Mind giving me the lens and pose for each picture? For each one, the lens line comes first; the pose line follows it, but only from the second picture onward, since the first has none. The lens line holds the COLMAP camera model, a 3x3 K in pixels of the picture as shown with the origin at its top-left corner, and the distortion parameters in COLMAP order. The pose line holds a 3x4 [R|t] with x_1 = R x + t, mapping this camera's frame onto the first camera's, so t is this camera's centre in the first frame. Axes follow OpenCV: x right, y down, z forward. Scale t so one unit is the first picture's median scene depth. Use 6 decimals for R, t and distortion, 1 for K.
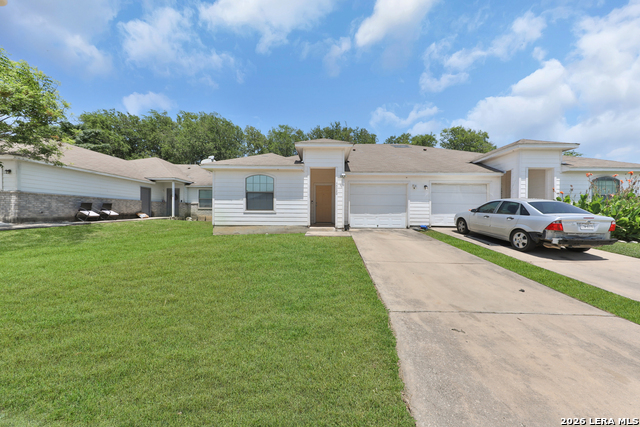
lens RADIAL K [[215.3, 0, 327.3], [0, 215.3, 213.7], [0, 0, 1]] dist [0.007956, -0.000224]
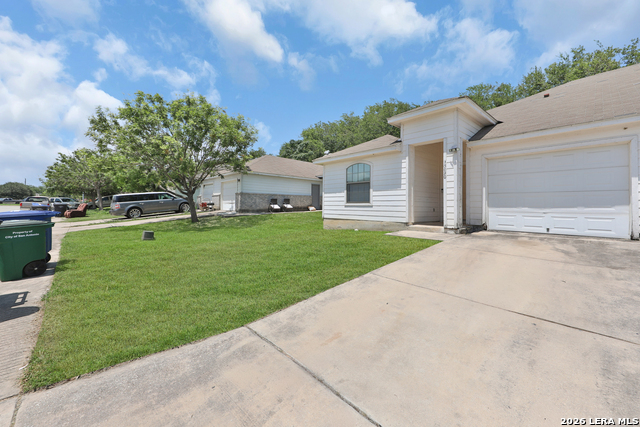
lens RADIAL K [[256.1, 0, 320.2], [0, 256.1, 199.9], [0, 0, 1]] dist [0.008470, 0.000097]
pose [[0.688875, -0.018725, -0.724638, 0.346124], [-0.004165, 0.999548, -0.029788, 0.003563], [0.724868, 0.023538, 0.688486, 0.155653]]
